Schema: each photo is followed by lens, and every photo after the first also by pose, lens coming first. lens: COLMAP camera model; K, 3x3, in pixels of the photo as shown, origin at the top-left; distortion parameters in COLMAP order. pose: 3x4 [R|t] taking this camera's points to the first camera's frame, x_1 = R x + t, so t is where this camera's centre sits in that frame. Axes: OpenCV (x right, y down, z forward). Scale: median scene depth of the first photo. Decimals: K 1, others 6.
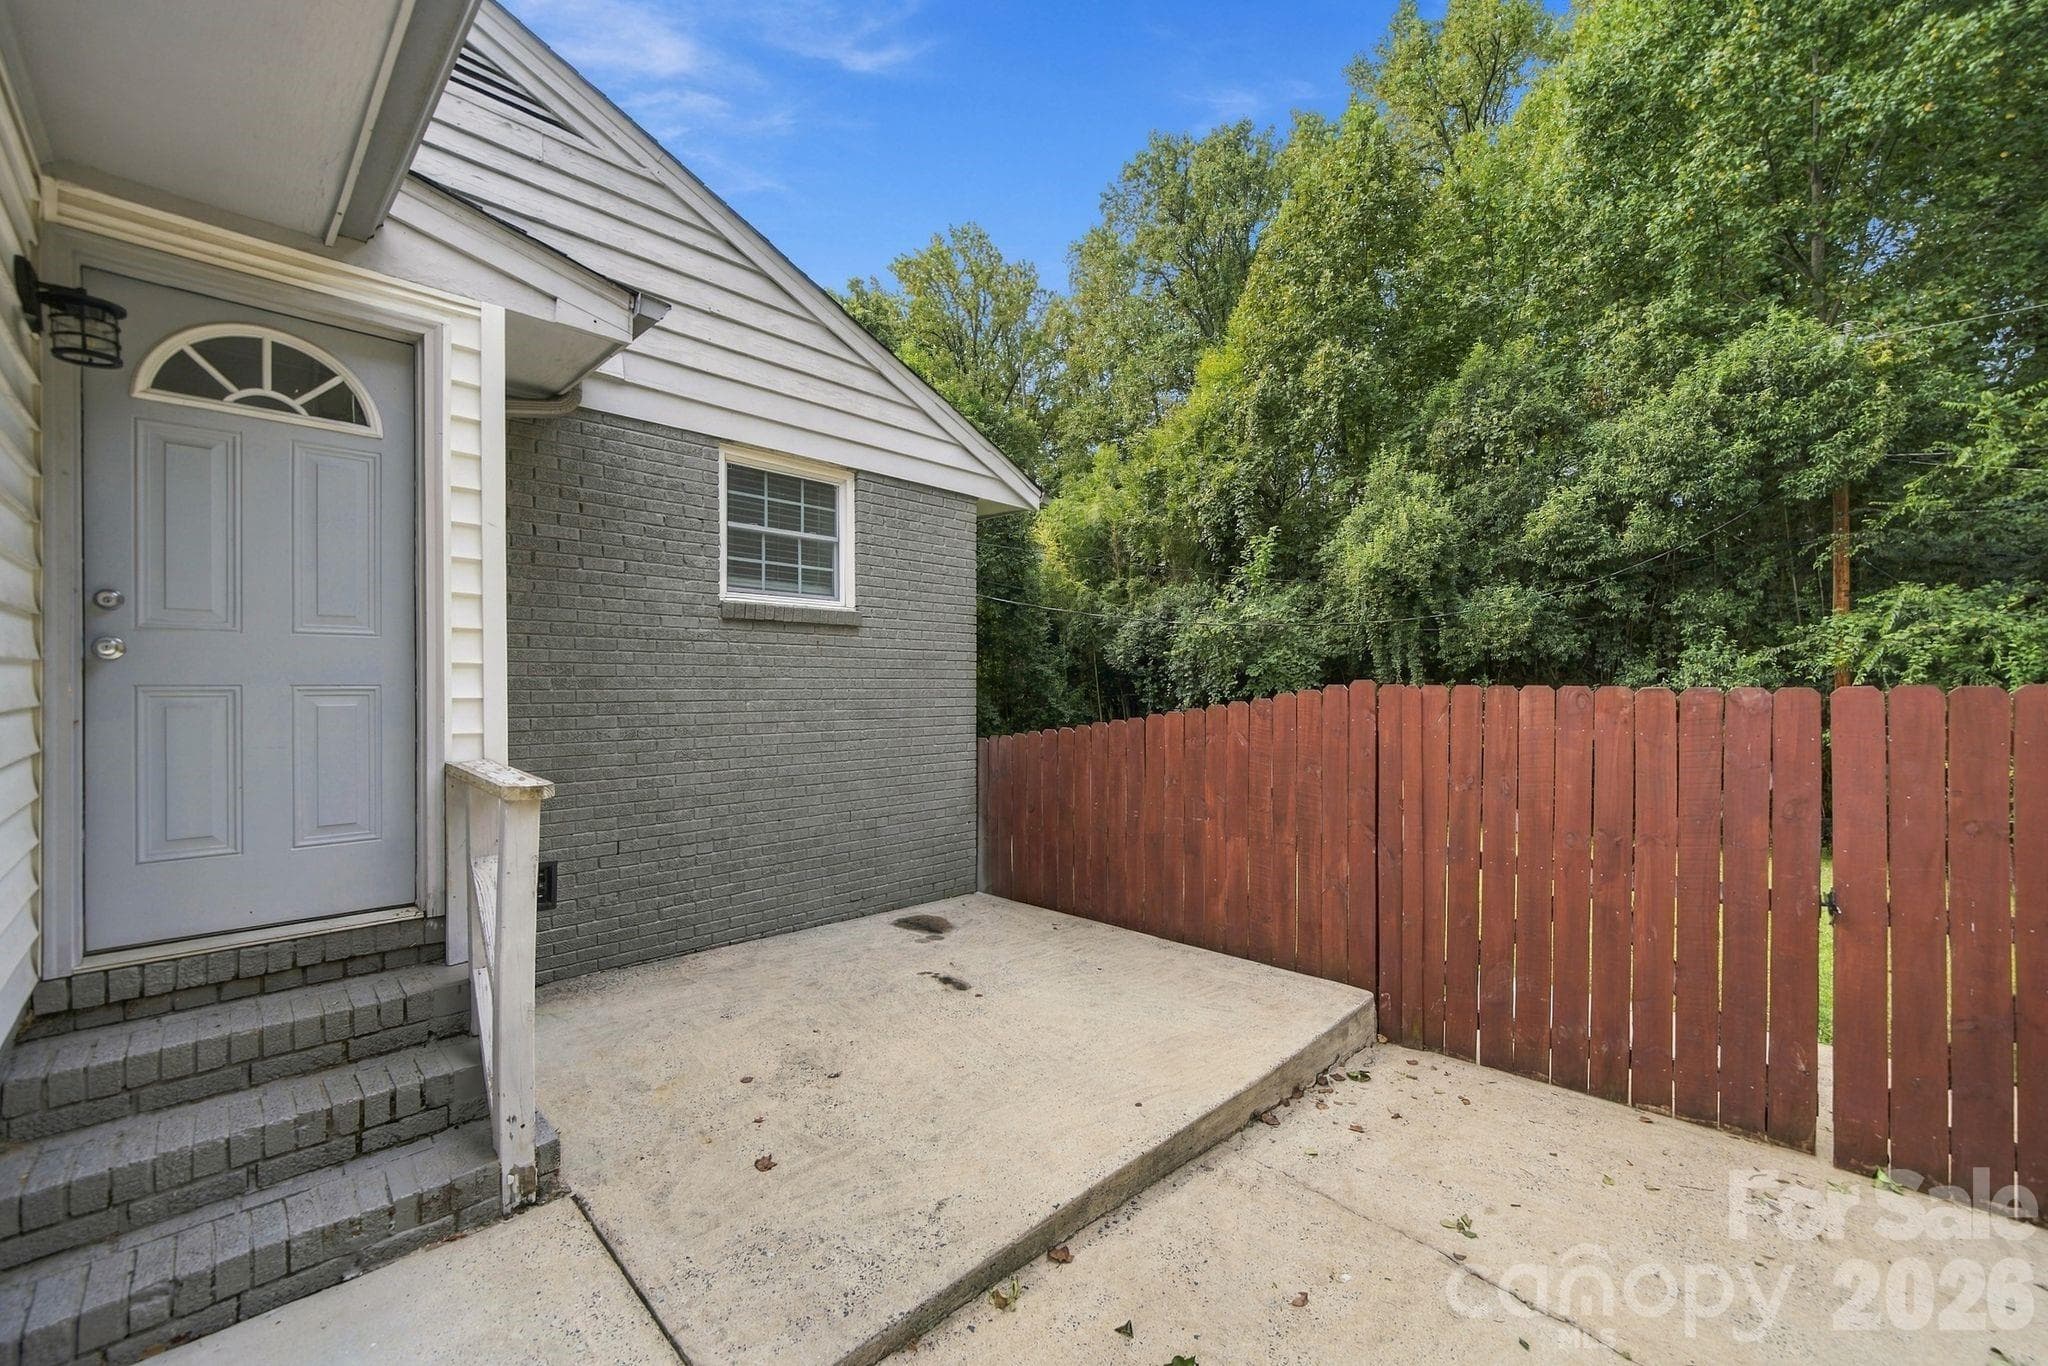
lens RADIAL K [[796.3, 0, 1027.8], [0, 796.3, 676.4], [0, 0, 1]] dist [0.001579, 0.000164]
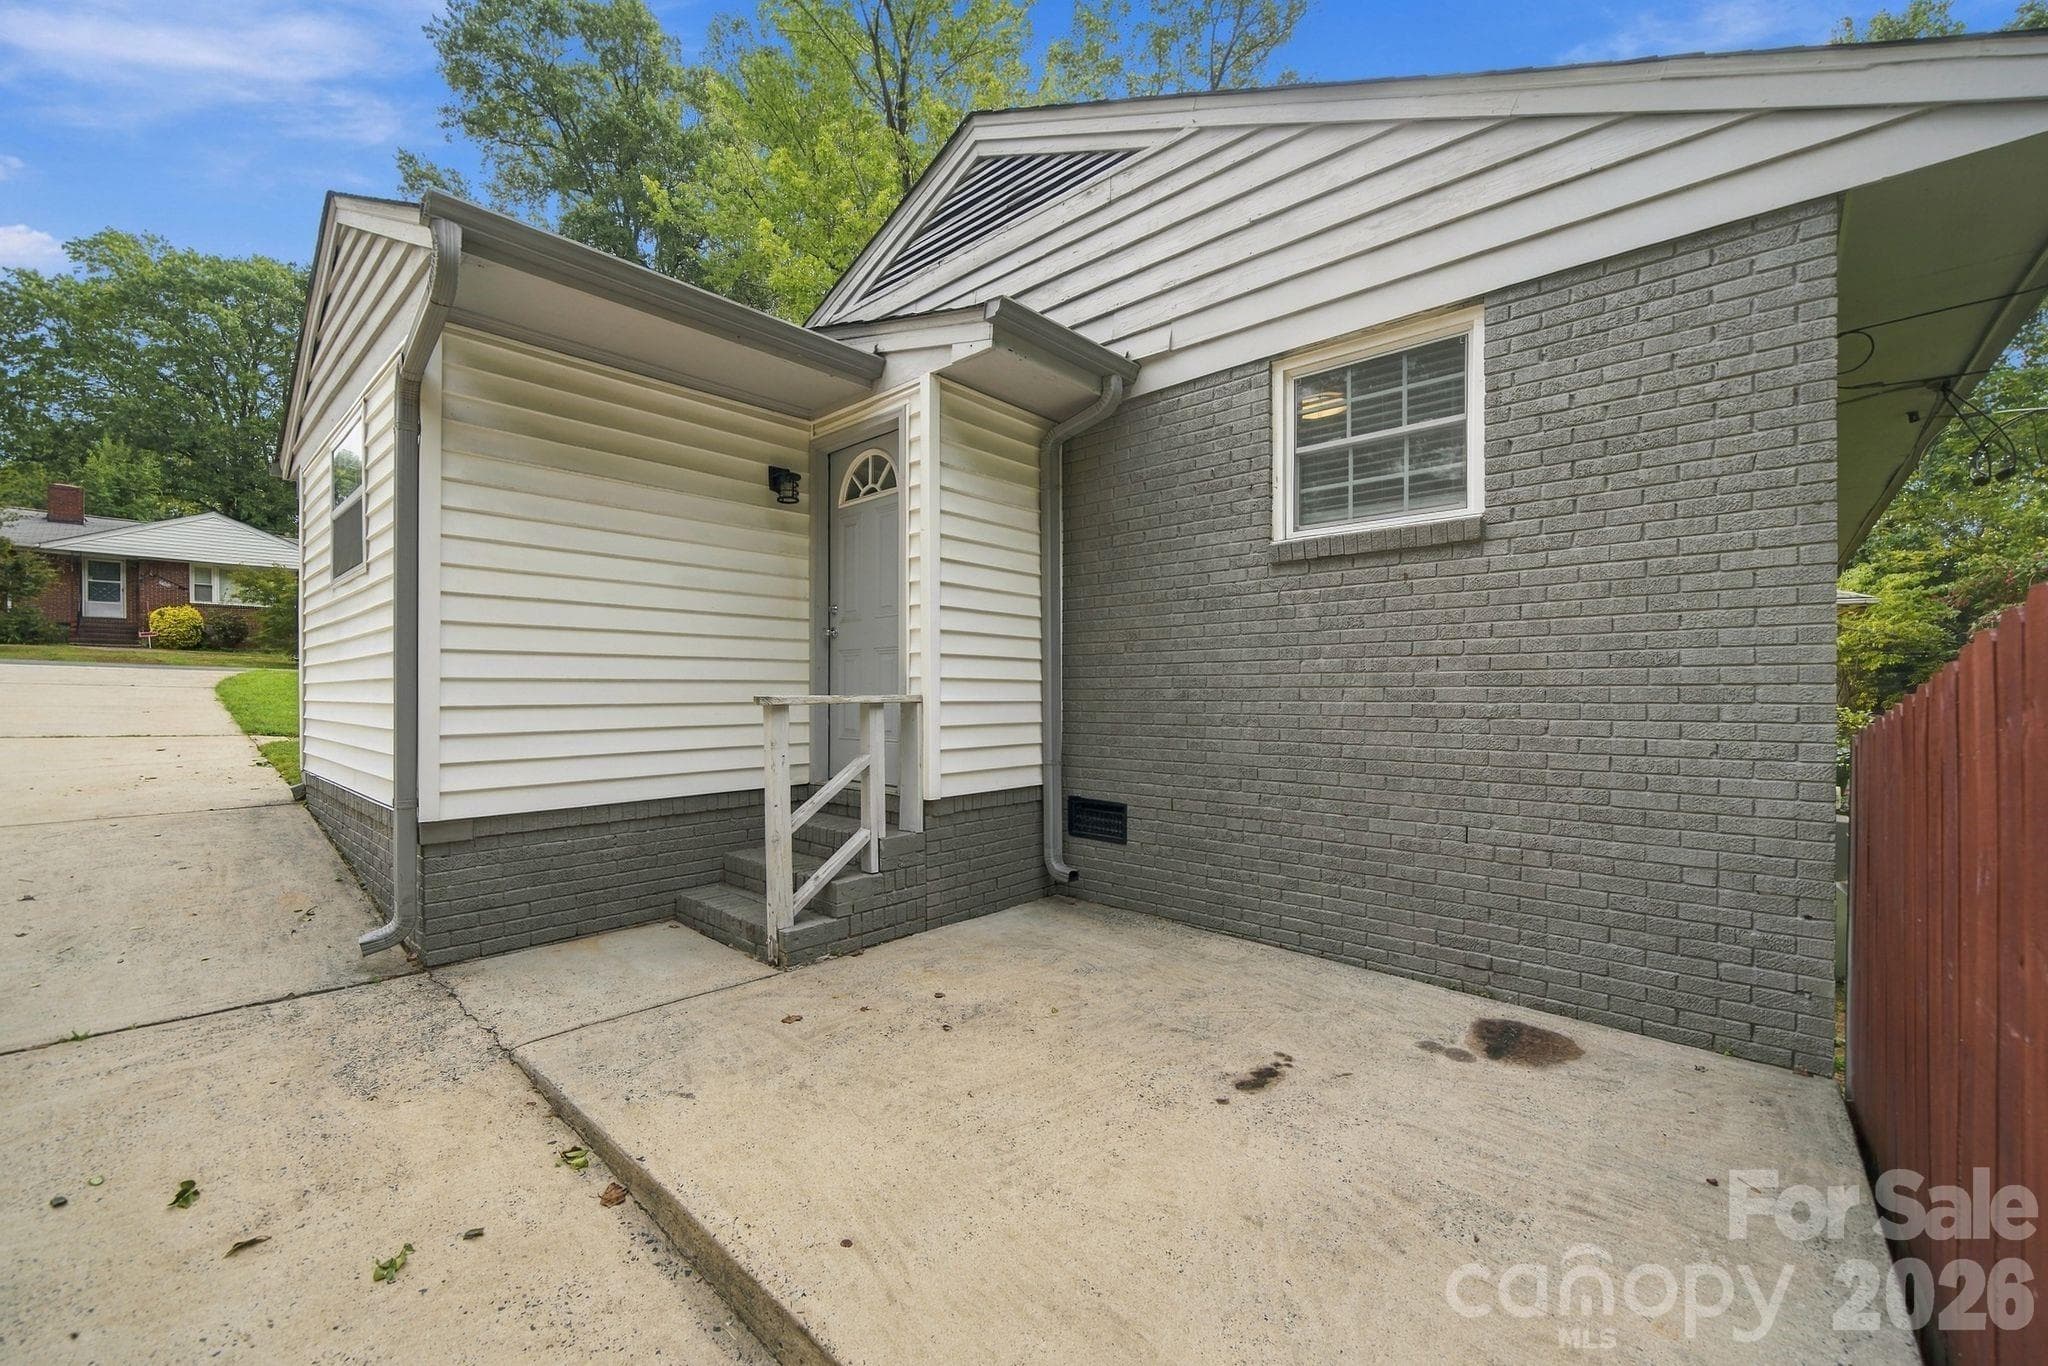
lens RADIAL K [[819.6, 0, 1017.6], [0, 819.6, 694.8], [0, 0, 1]] dist [-0.007723, -0.000038]
pose [[0.033800, -0.005850, -0.999411, 0.549867], [0.010919, 0.999925, -0.005484, 0.077875], [0.999369, -0.010727, 0.033862, 0.777936]]
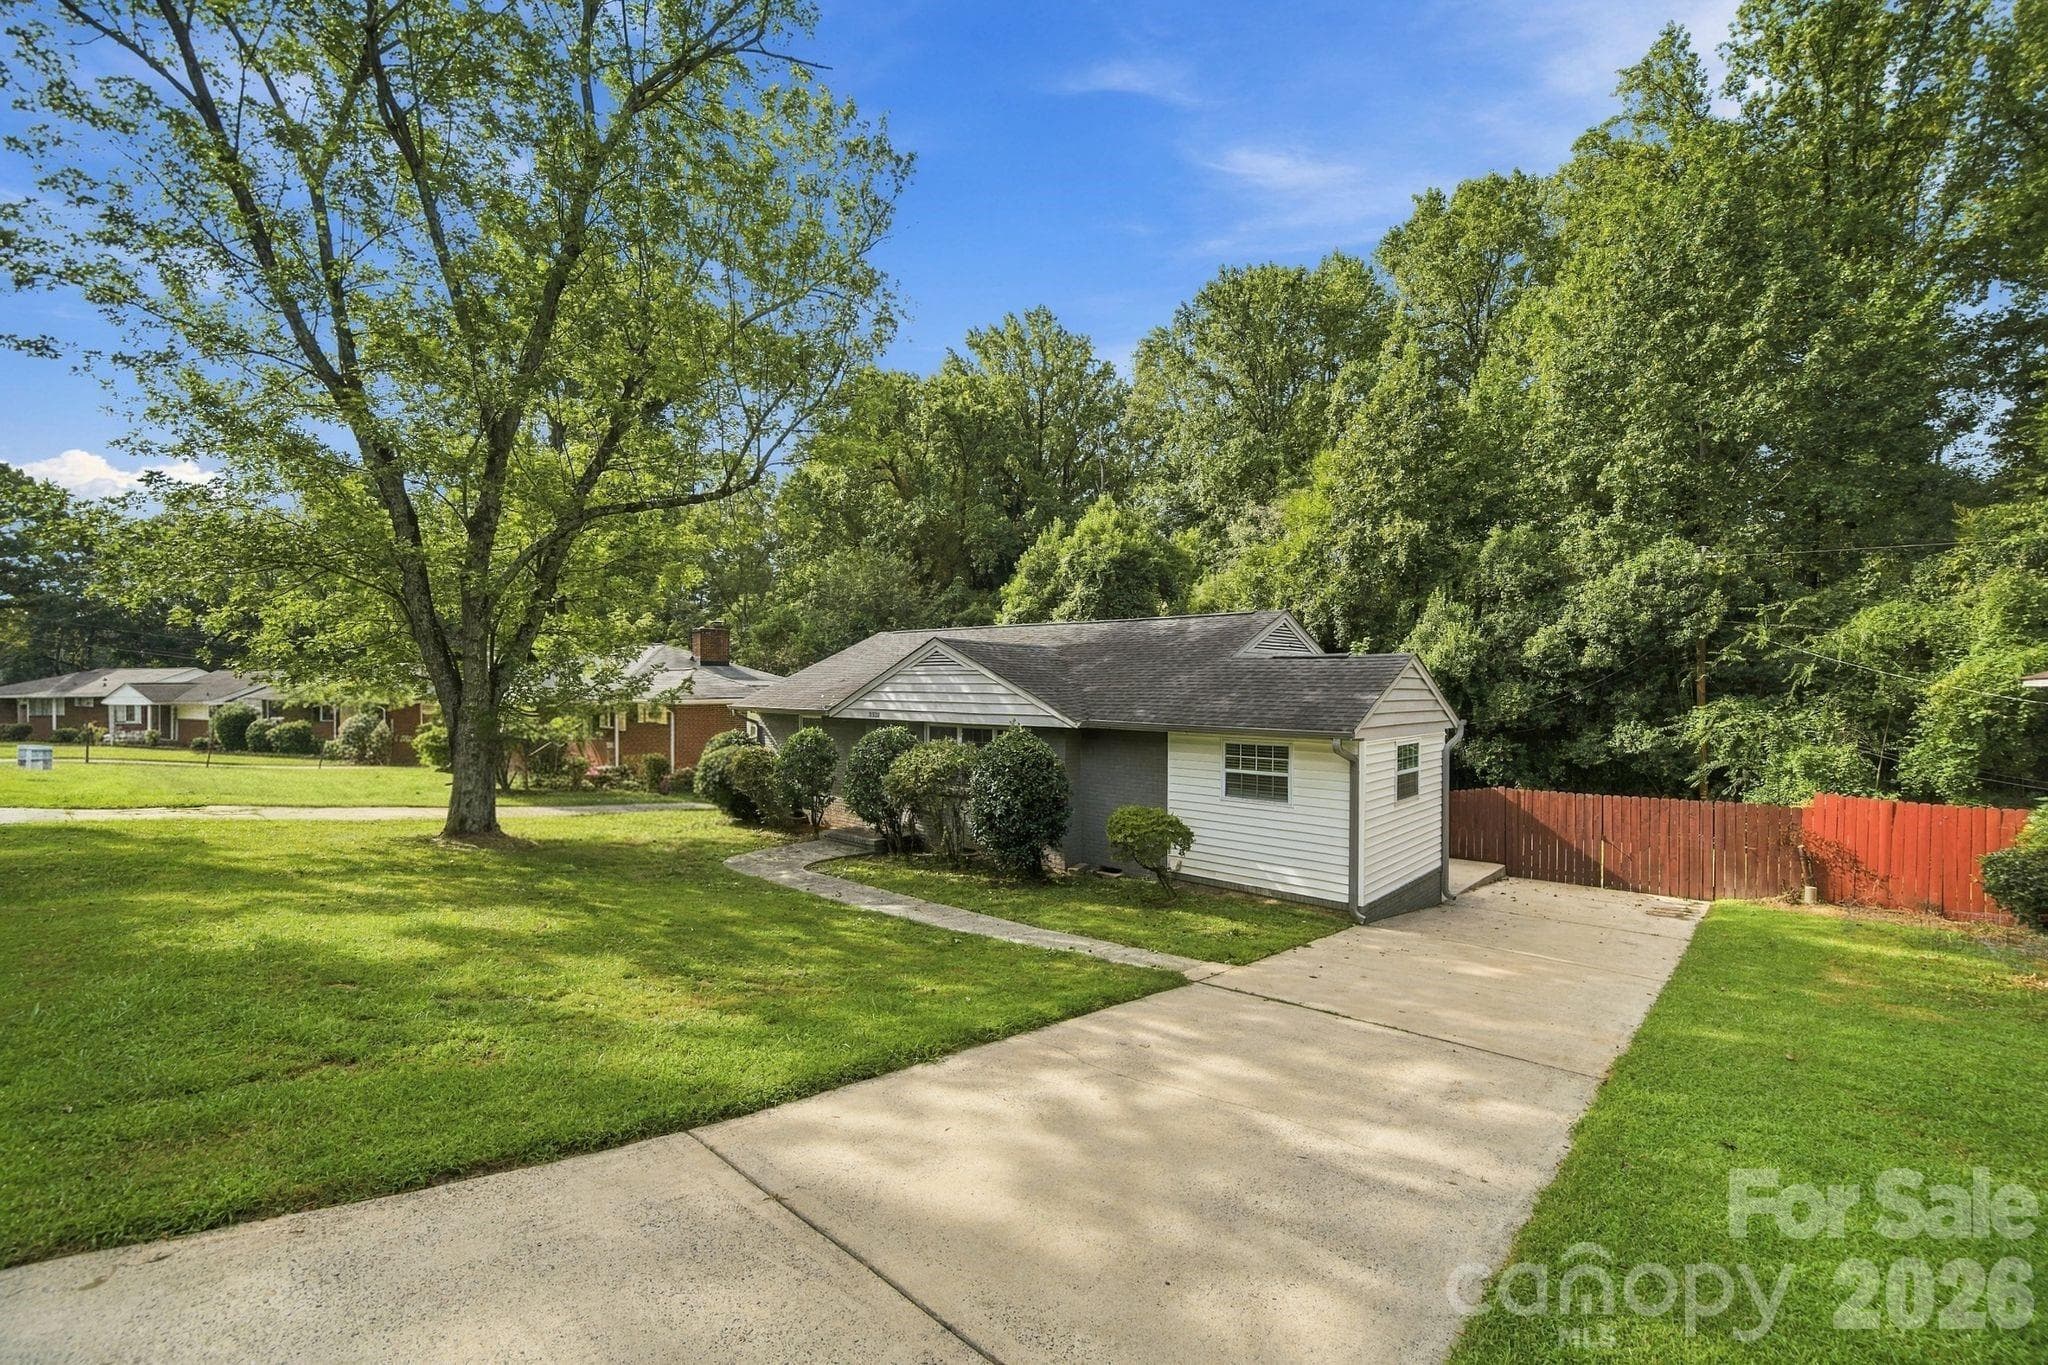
lens RADIAL K [[819.6, 0, 1017.6], [0, 819.6, 694.3], [0, 0, 1]] dist [-0.007723, -0.000038]
pose [[0.999892, -0.000706, 0.014666, -0.456994], [0.000442, 0.999838, 0.017993, -0.120552], [-0.014676, -0.017984, 0.999731, -0.684739]]
